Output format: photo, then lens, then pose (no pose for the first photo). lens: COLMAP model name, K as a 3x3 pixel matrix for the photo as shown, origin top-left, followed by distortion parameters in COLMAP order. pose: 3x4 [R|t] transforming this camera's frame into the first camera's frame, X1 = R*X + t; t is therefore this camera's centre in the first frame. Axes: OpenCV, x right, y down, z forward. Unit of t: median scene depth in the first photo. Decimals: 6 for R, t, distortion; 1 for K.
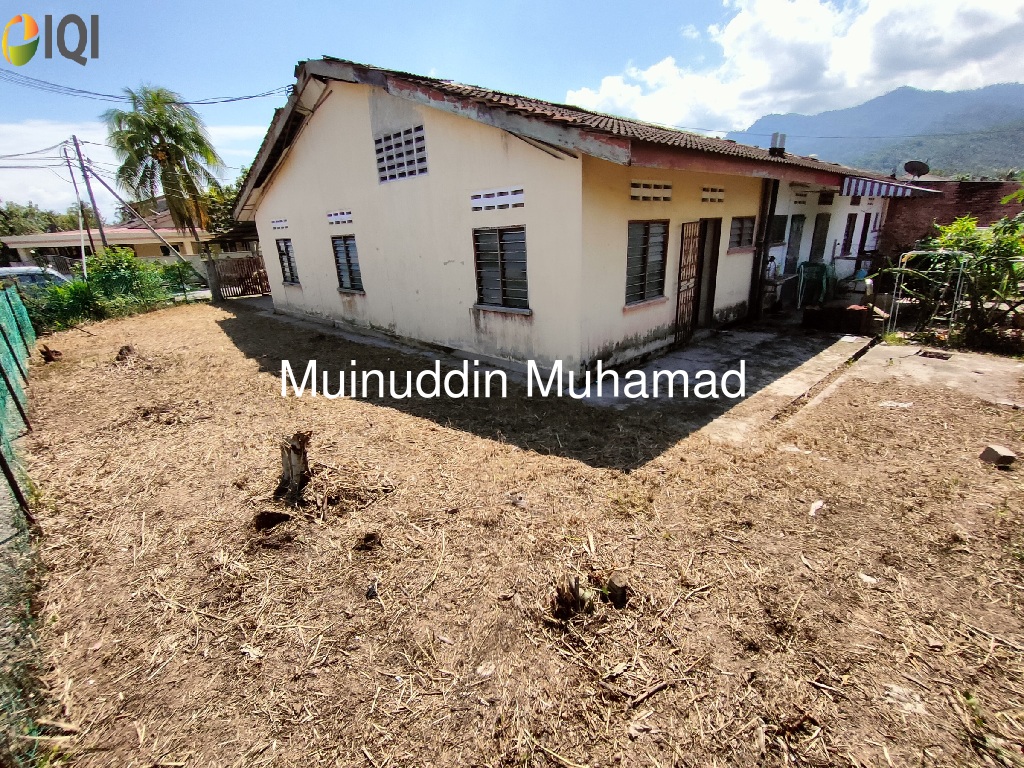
lens RADIAL K [[475.9, 0, 519.9], [0, 475.9, 398.5], [0, 0, 1]] dist [0.003145, 0.000519]
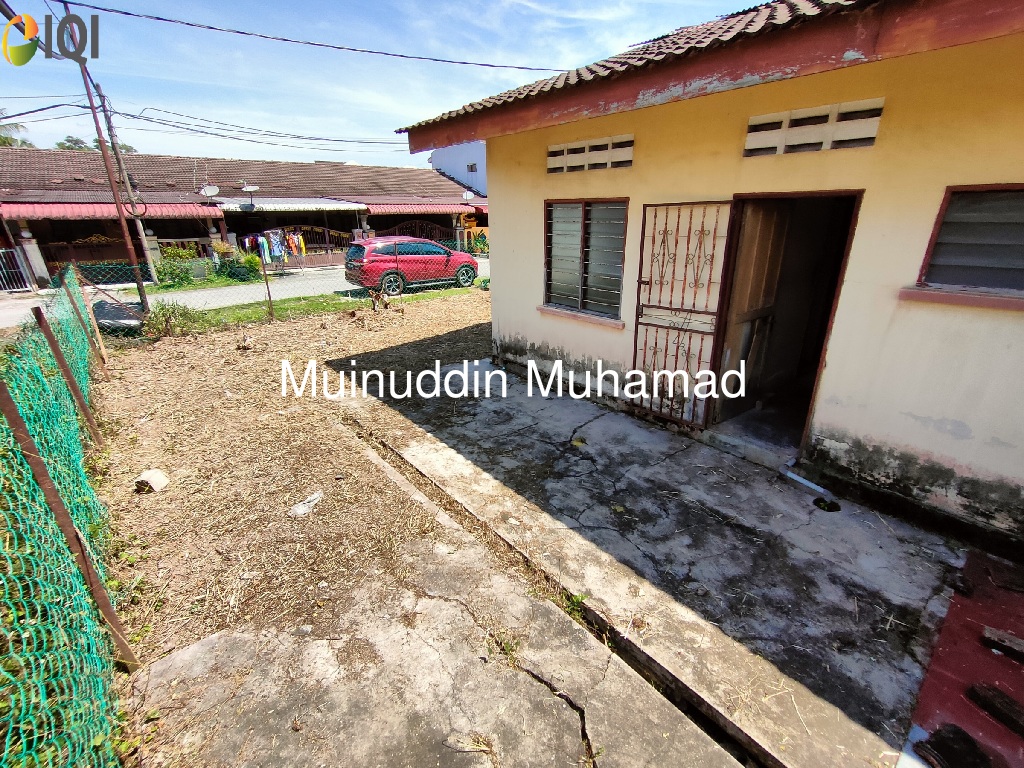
lens RADIAL K [[529.4, 0, 540.6], [0, 529.4, 432.0], [0, 0, 1]] dist [-0.039110, 0.001057]
pose [[-0.123600, 0.417672, -0.900152, 1.109049], [-0.311950, 0.844766, 0.434807, -0.394882], [0.942025, 0.334544, 0.025879, 1.021594]]
